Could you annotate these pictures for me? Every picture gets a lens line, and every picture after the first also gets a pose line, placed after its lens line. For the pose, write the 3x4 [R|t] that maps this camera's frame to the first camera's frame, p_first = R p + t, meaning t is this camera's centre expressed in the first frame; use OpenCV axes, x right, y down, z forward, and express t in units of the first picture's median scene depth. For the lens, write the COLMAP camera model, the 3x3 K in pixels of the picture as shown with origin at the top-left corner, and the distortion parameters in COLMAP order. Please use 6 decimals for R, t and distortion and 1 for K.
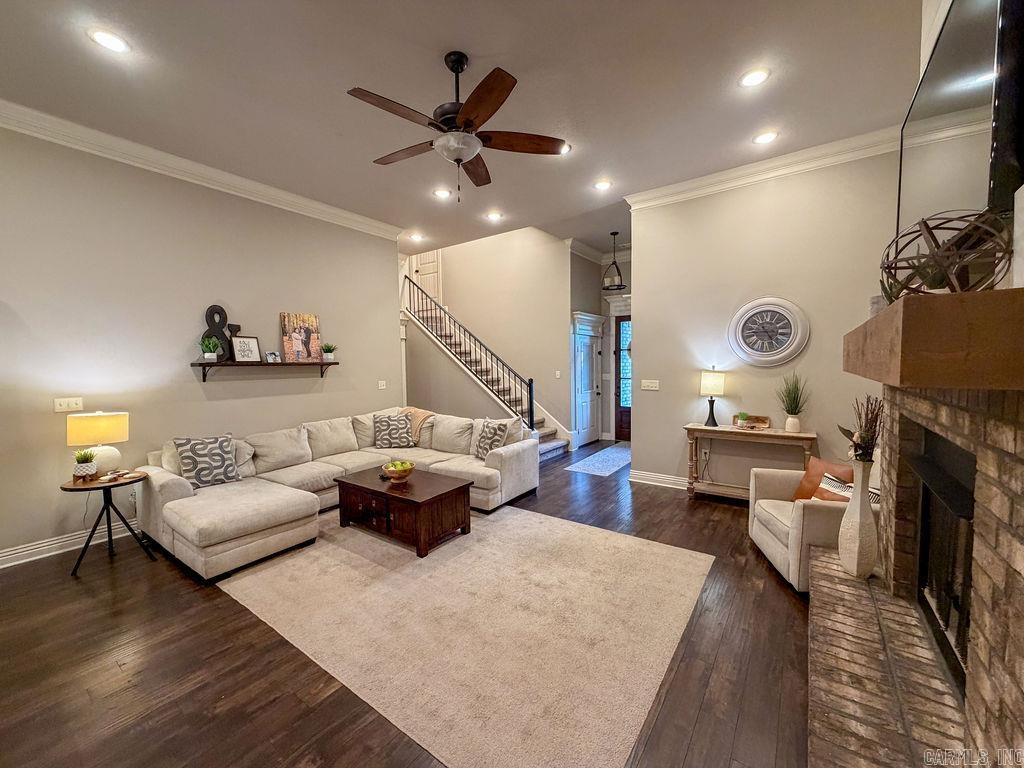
lens RADIAL K [[404.1, 0, 507.0], [0, 404.1, 384.9], [0, 0, 1]] dist [-0.000233, 0.000128]
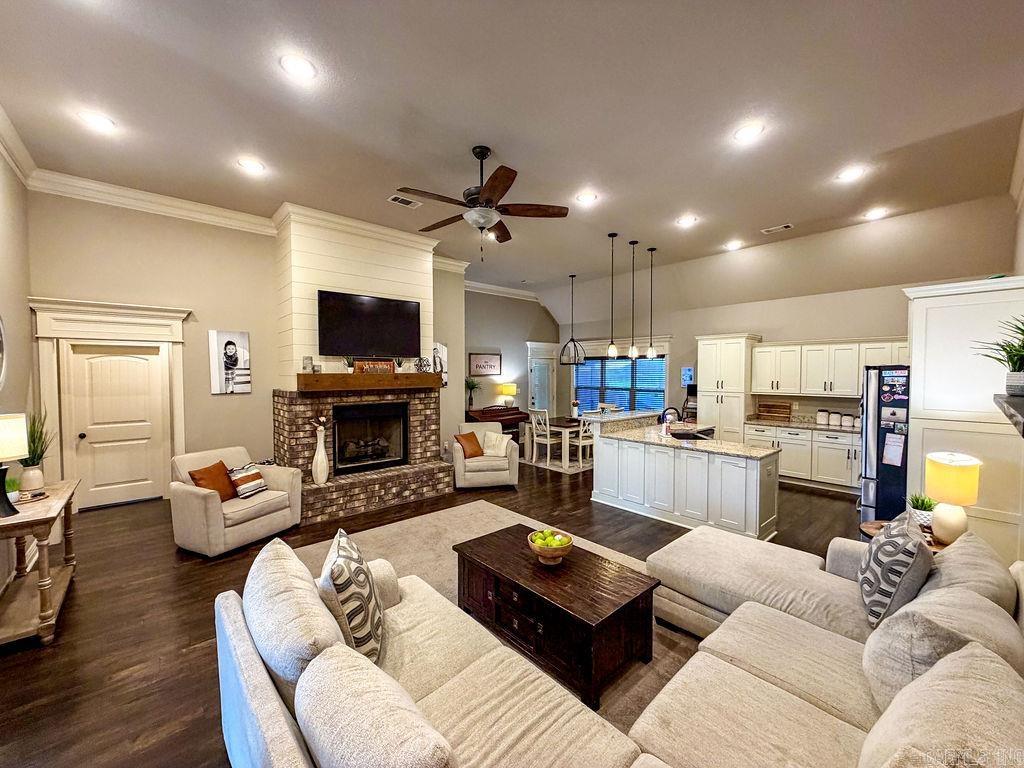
lens RADIAL K [[404.1, 0, 507.0], [0, 404.1, 384.9], [0, 0, 1]] dist [-0.000233, 0.000128]
pose [[-0.974496, 0.006682, 0.224305, -0.244435], [0.025857, 0.996243, 0.082656, -0.088055], [-0.222910, 0.086348, -0.971007, 1.156174]]
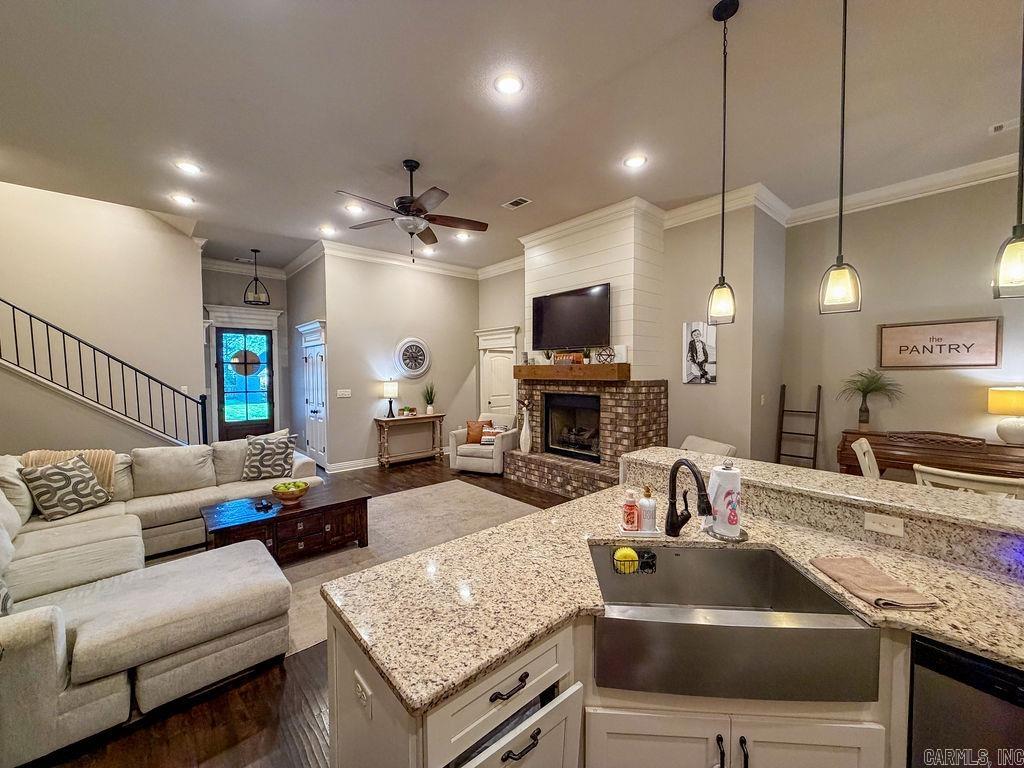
lens RADIAL K [[404.1, 0, 507.0], [0, 404.1, 384.9], [0, 0, 1]] dist [-0.000233, 0.000128]
pose [[0.219593, -0.024373, 0.975287, -0.739250], [0.054797, 0.998418, 0.012613, -0.013536], [-0.974051, 0.050673, 0.220582, 0.199971]]
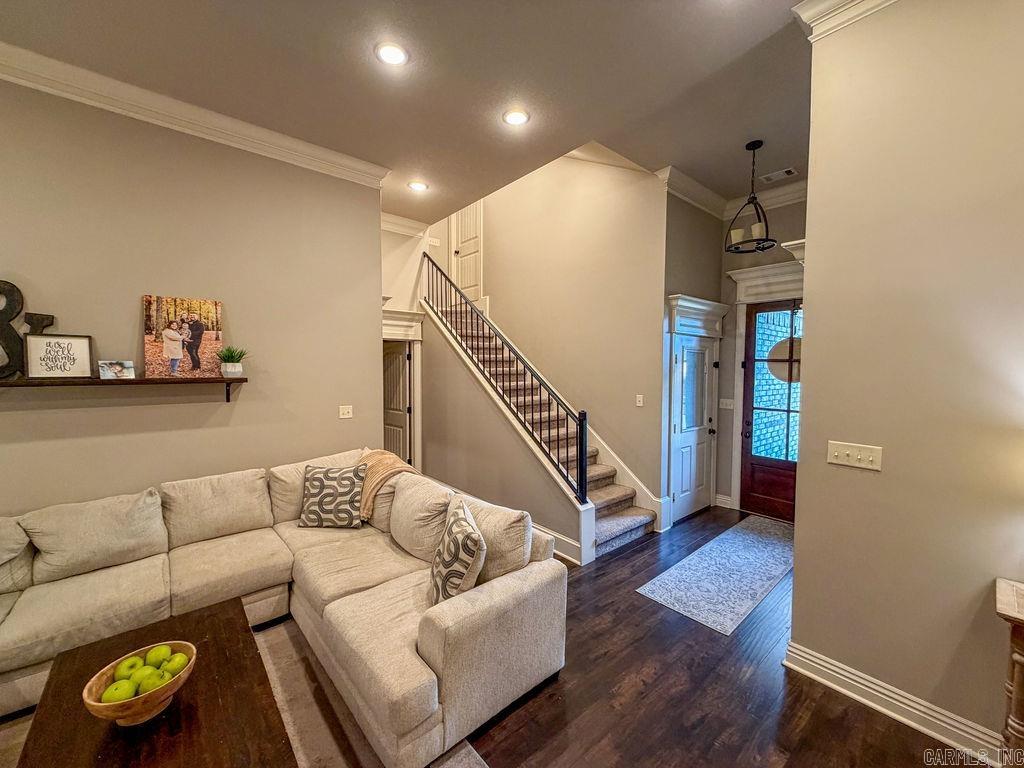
lens RADIAL K [[404.1, 0, 507.0], [0, 404.1, 384.9], [0, 0, 1]] dist [-0.000233, 0.000128]
pose [[0.970431, 0.029348, -0.239588, 0.103437], [-0.030980, 0.999515, -0.003049, -0.054517], [0.239382, 0.010382, 0.970870, 0.490395]]
